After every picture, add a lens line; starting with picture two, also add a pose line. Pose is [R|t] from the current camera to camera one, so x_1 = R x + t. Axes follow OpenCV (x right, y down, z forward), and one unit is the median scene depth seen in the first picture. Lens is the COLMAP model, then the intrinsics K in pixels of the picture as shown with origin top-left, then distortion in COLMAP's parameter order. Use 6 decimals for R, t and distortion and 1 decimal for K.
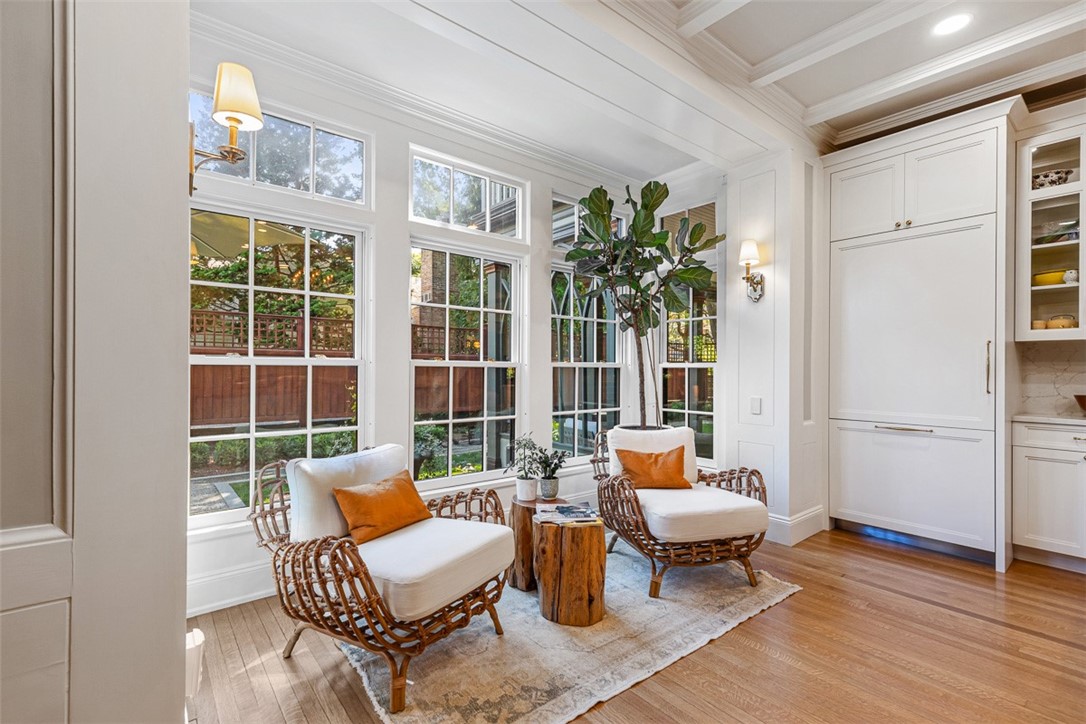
lens RADIAL K [[491.4, 0, 545.9], [0, 491.4, 368.2], [0, 0, 1]] dist [0.002723, -0.000969]
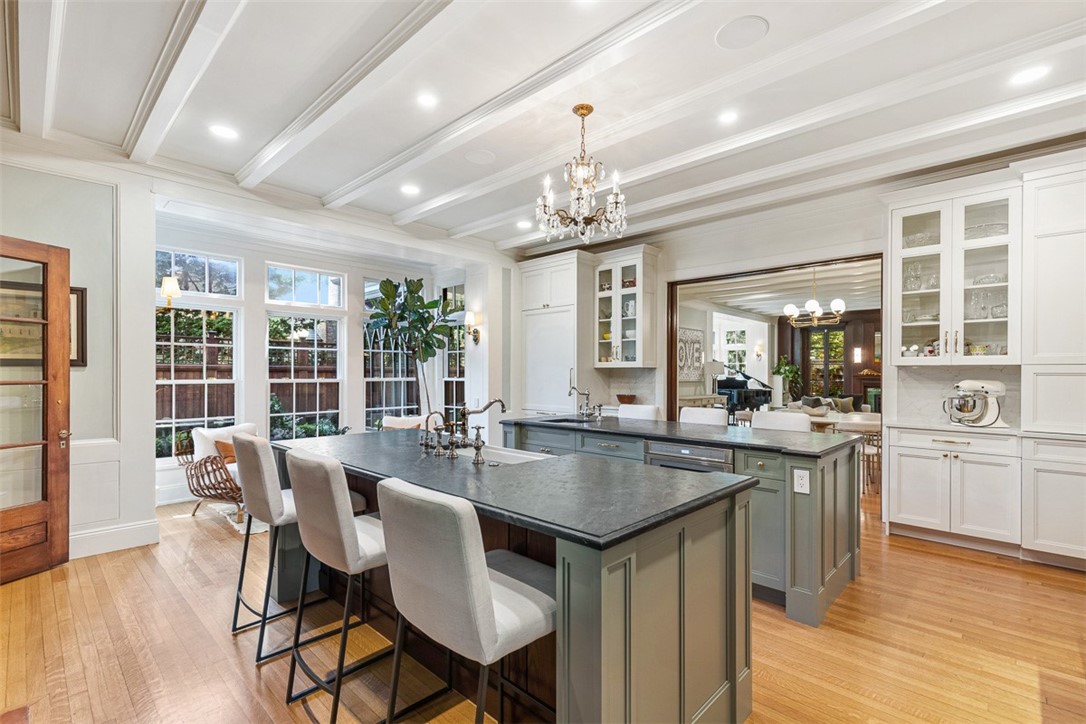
lens RADIAL K [[491.4, 0, 552.2], [0, 491.4, 373.8], [0, 0, 1]] dist [0.002723, -0.000969]
pose [[0.990158, -0.007005, 0.139780, 0.461478], [0.006767, 0.999975, 0.002182, -0.031173], [-0.139792, -0.001215, 0.990180, -0.850123]]
